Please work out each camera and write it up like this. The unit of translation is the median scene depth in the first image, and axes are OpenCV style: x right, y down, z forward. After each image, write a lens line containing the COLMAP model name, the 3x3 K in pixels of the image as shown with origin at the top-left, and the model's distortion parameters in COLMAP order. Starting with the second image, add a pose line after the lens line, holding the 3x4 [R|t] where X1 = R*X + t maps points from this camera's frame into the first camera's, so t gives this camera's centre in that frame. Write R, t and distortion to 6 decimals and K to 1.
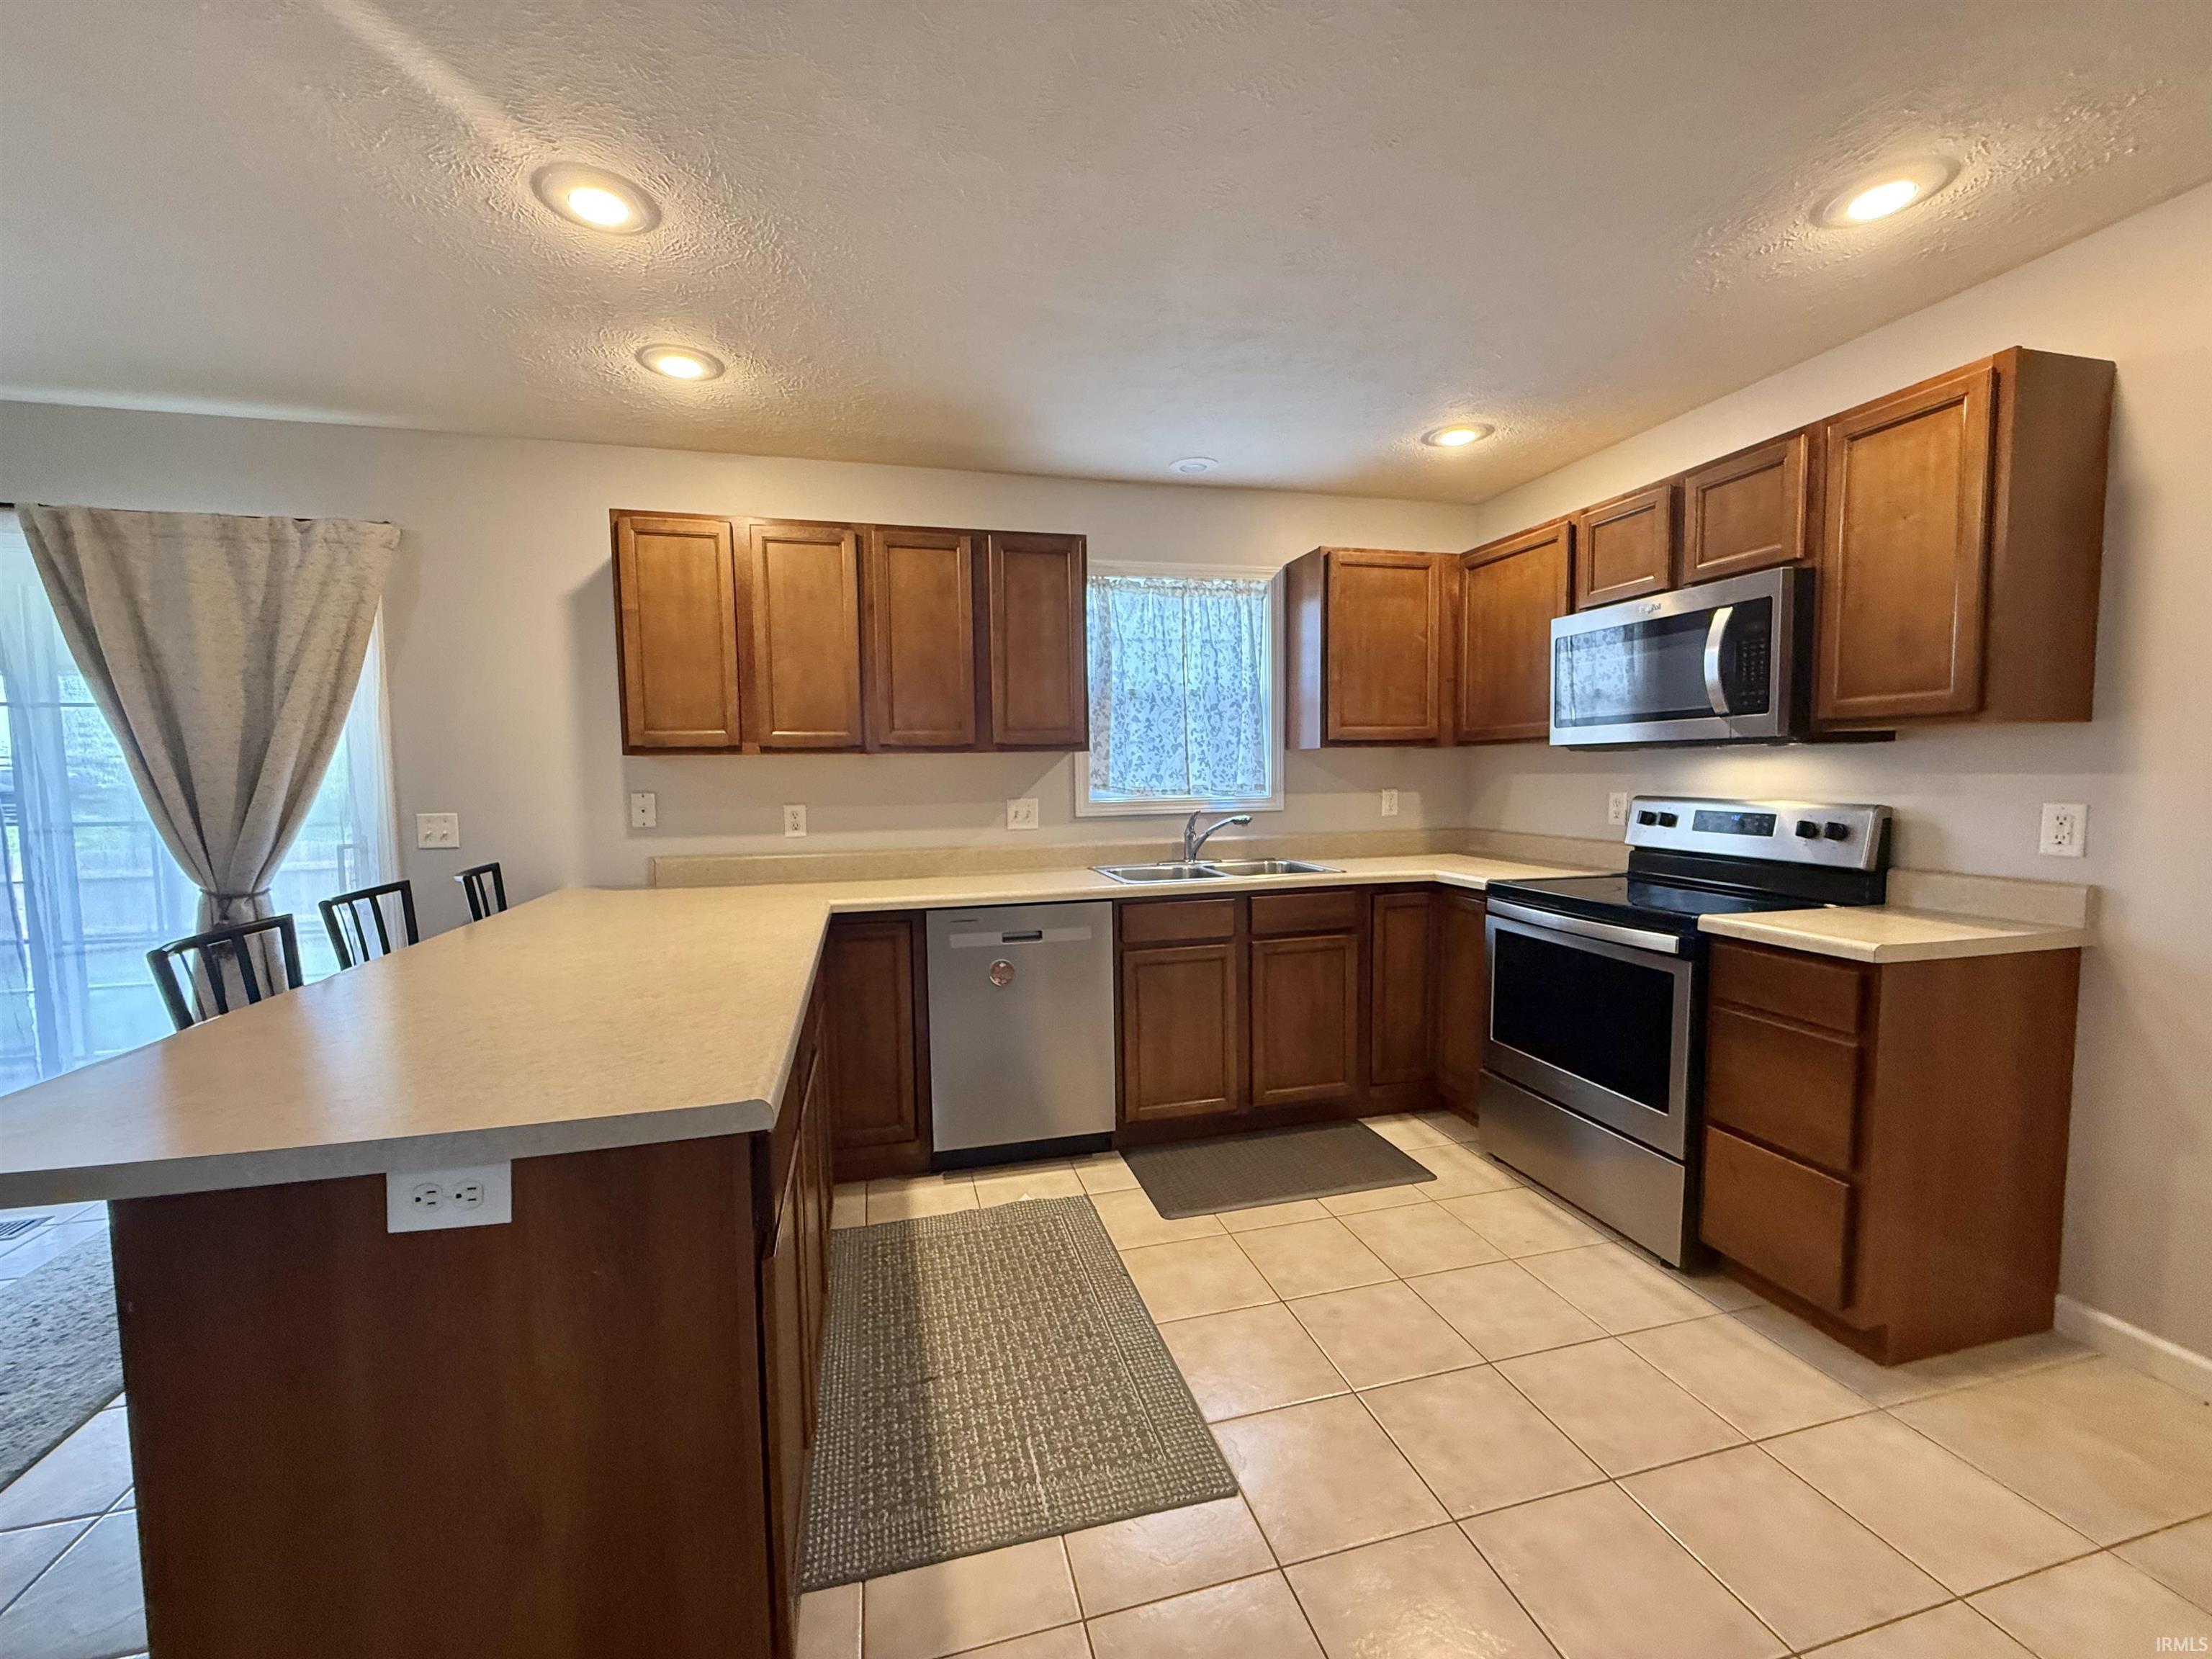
lens RADIAL K [[878.3, 0, 1098.9], [0, 878.3, 833.0], [0, 0, 1]] dist [-0.000062, -0.000059]
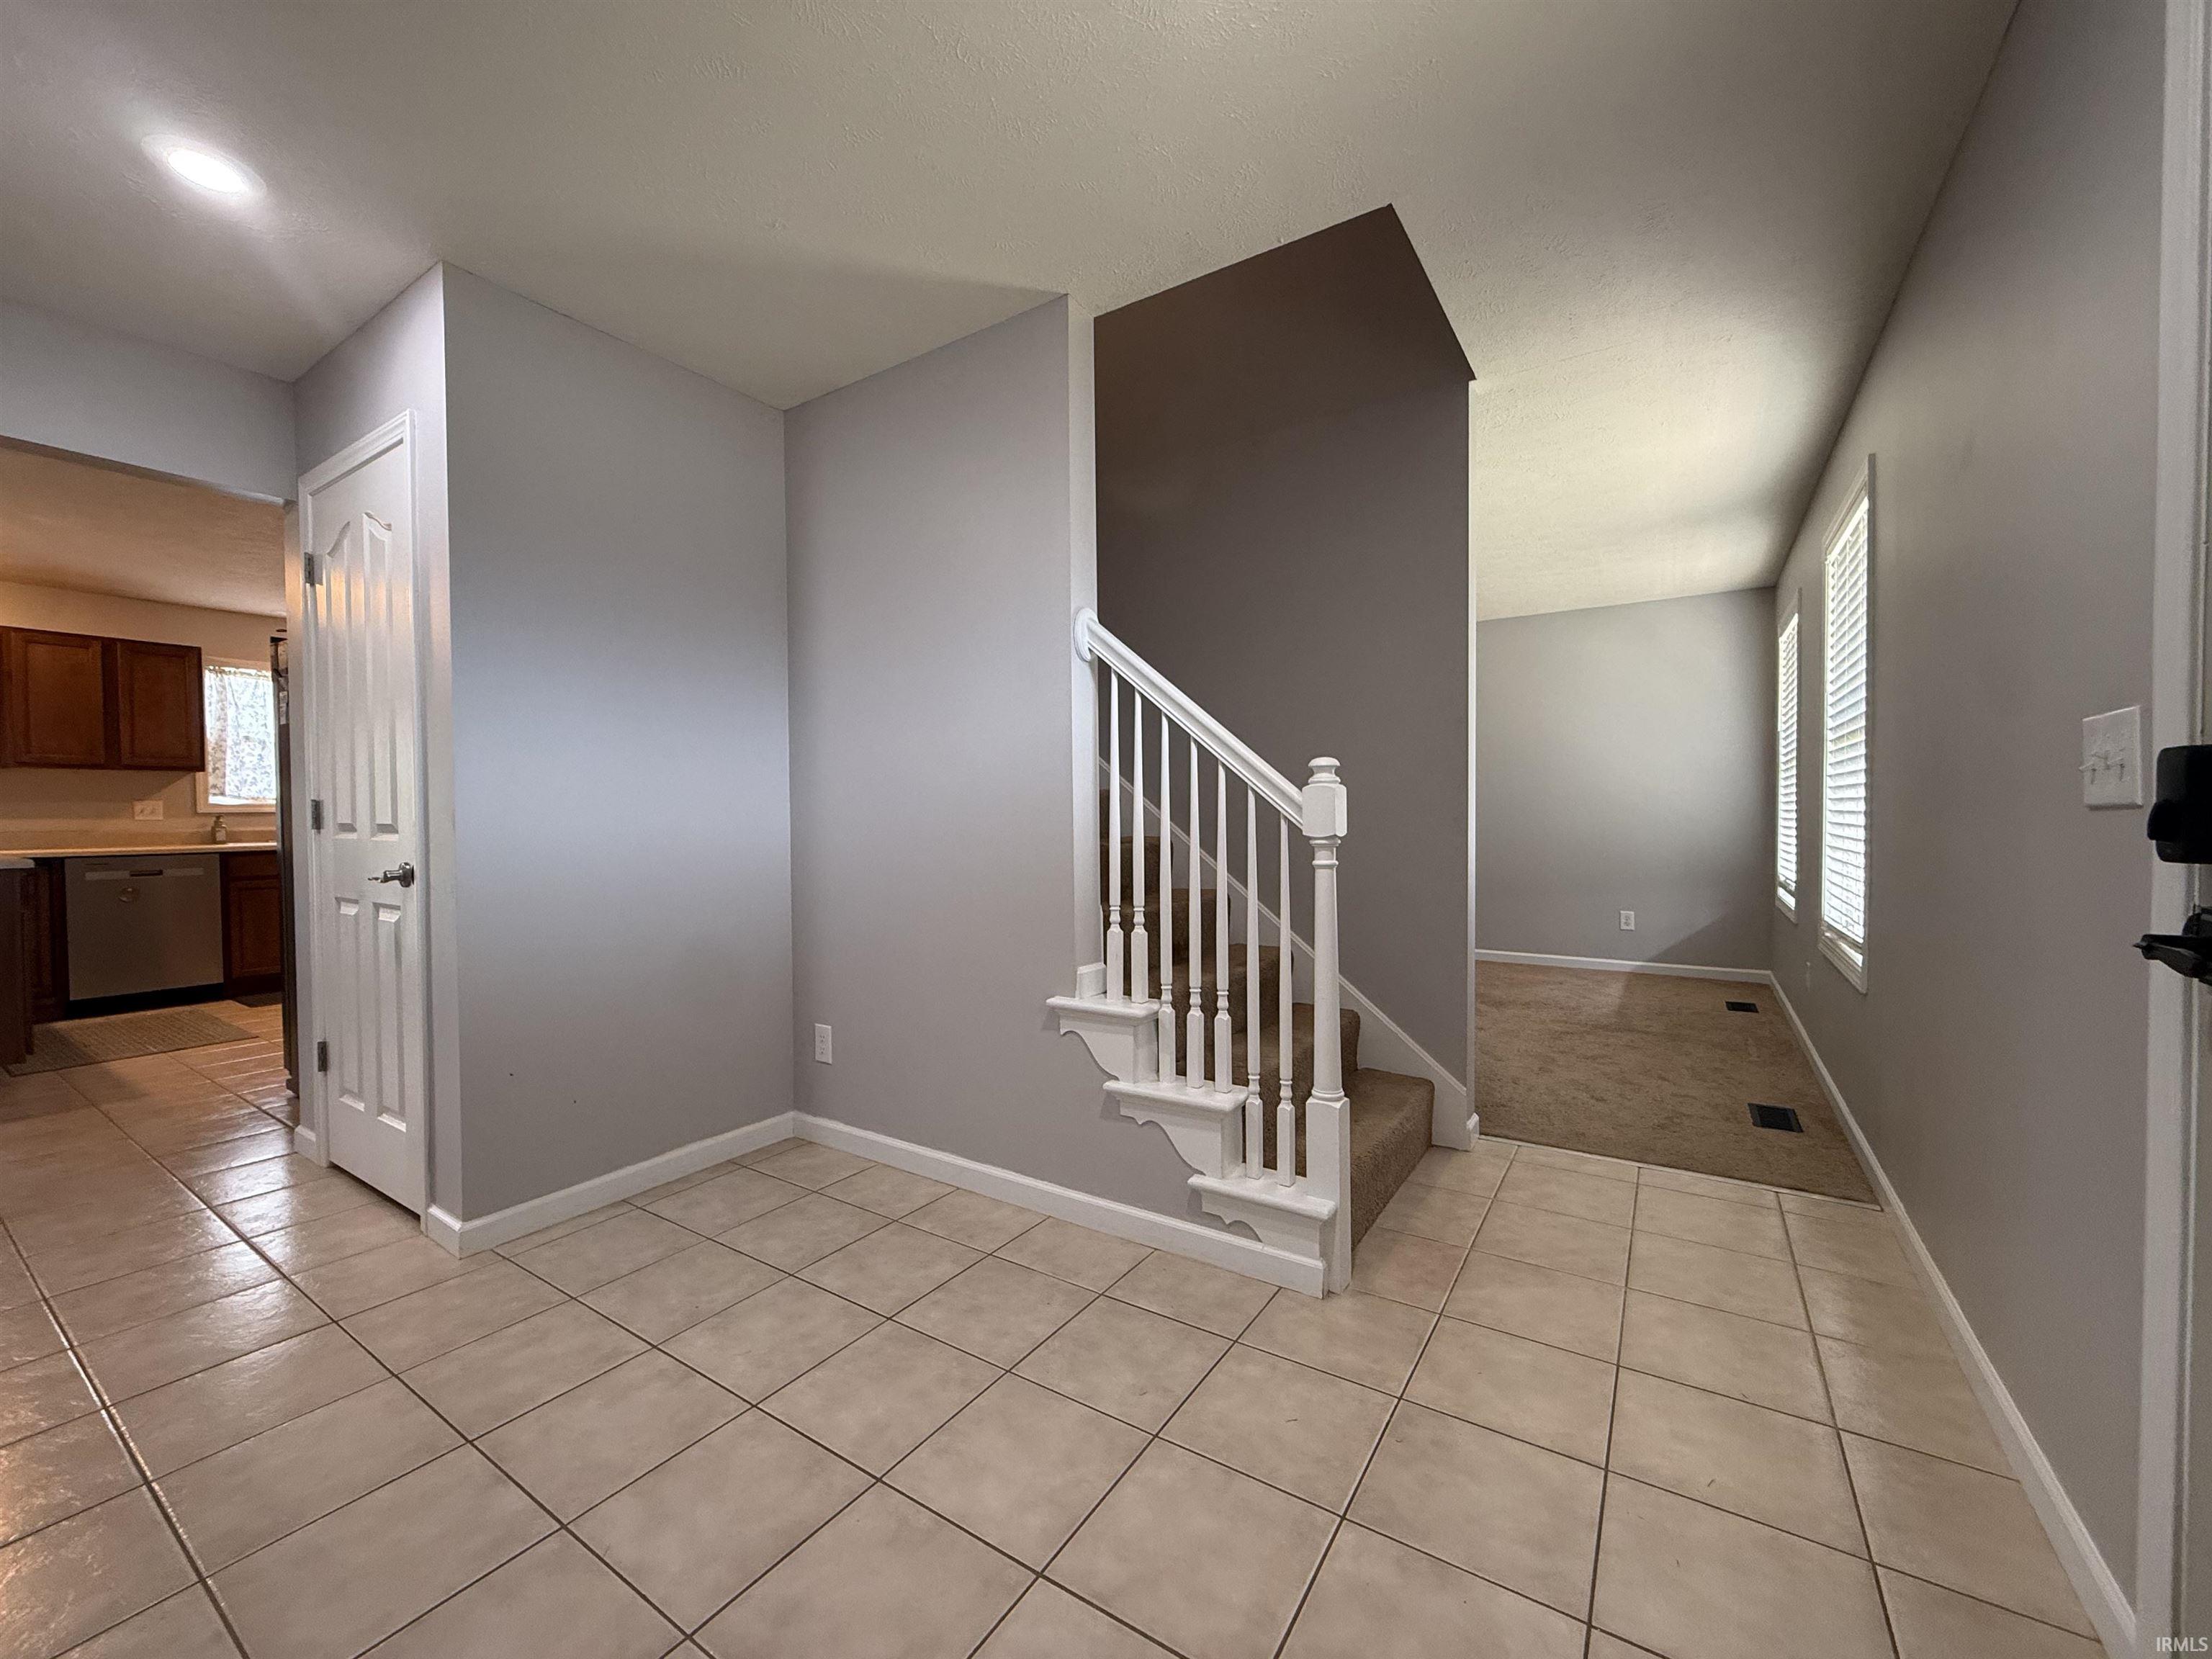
lens RADIAL K [[878.3, 0, 1098.9], [0, 878.3, 833.0], [0, 0, 1]] dist [-0.000062, -0.000059]
pose [[0.746286, -0.007057, 0.665589, 0.162262], [0.043649, 0.998310, -0.038356, 0.181902], [-0.664193, 0.057677, 0.745333, -1.545156]]
